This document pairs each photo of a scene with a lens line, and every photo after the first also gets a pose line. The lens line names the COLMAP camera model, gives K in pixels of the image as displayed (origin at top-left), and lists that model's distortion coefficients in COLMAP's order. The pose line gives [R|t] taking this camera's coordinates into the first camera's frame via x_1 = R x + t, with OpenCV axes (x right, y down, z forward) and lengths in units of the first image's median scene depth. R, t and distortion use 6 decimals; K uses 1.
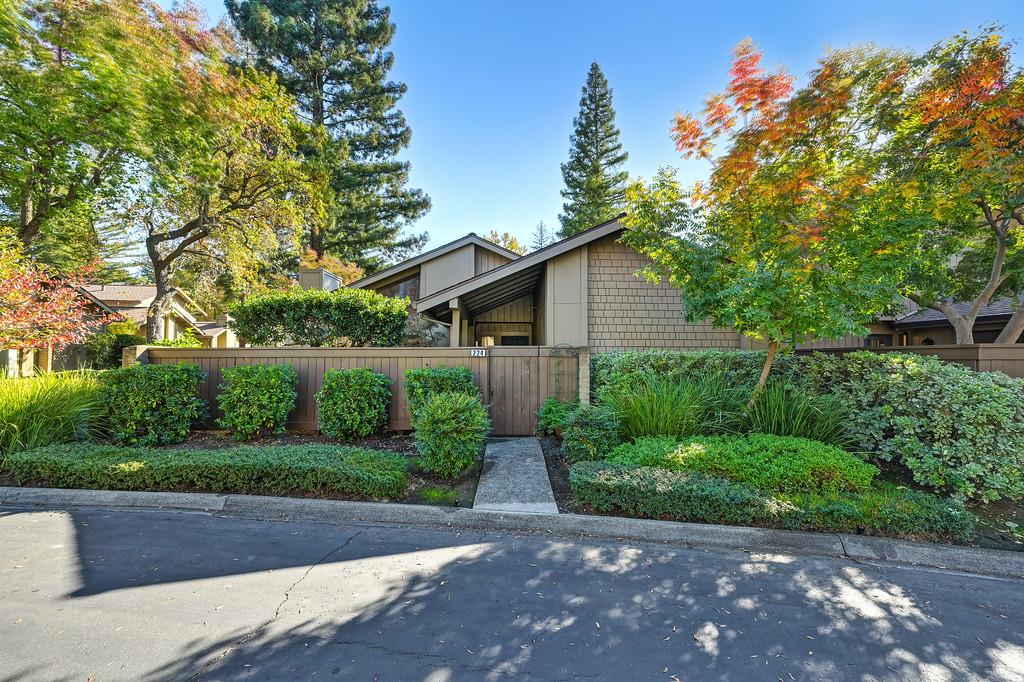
lens RADIAL K [[404.5, 0, 516.2], [0, 404.5, 347.2], [0, 0, 1]] dist [-0.000734, -0.000016]
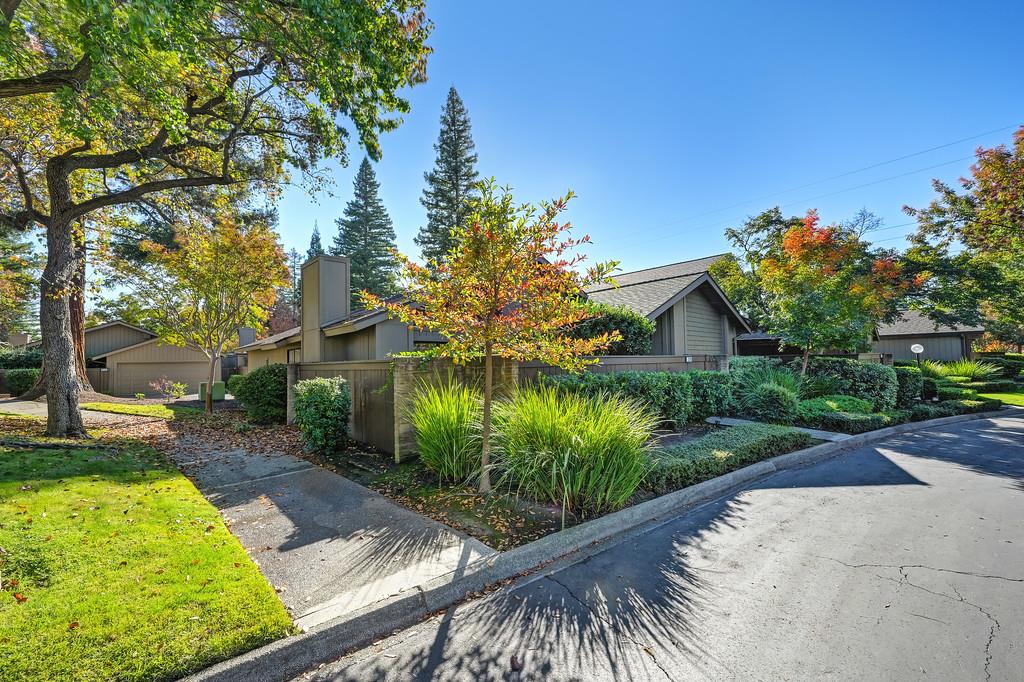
lens RADIAL K [[417.4, 0, 514.5], [0, 417.4, 344.2], [0, 0, 1]] dist [0.001193, 0.000185]
pose [[0.748889, 0.018099, 0.662448, -1.321024], [-0.001282, 0.999665, -0.025862, -0.001936], [-0.662694, 0.018518, 0.748661, 0.268754]]
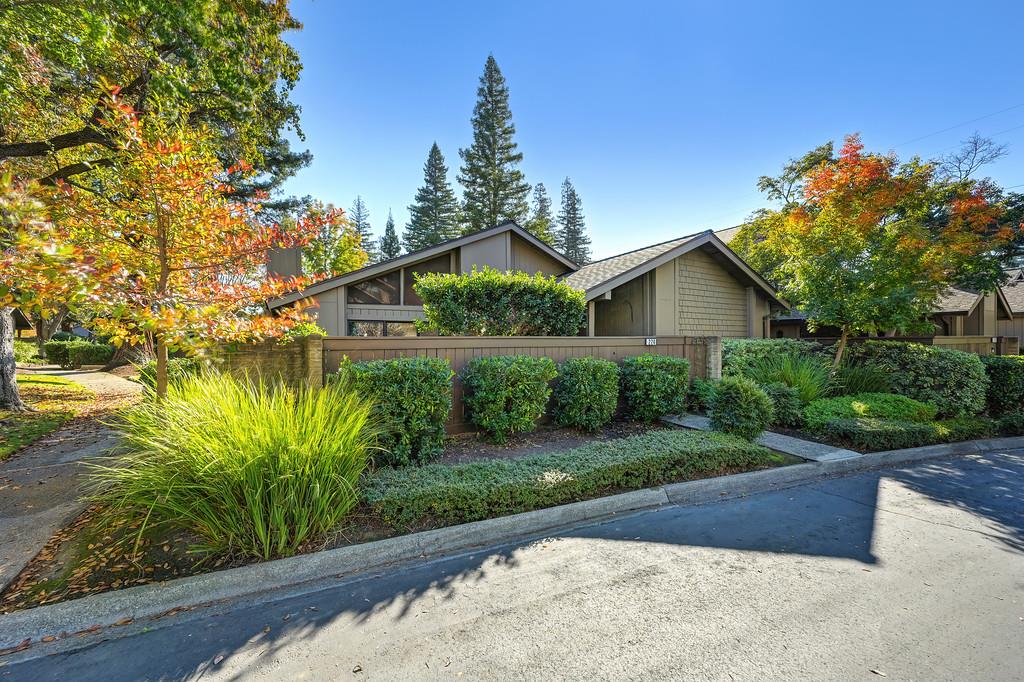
lens RADIAL K [[409.1, 0, 513.7], [0, 409.1, 346.0], [0, 0, 1]] dist [-0.000515, -0.000230]
pose [[0.874766, -0.005534, 0.484514, -0.853645], [-0.007865, 0.999641, 0.025617, -0.001548], [-0.484482, -0.026219, 0.874408, 0.173705]]
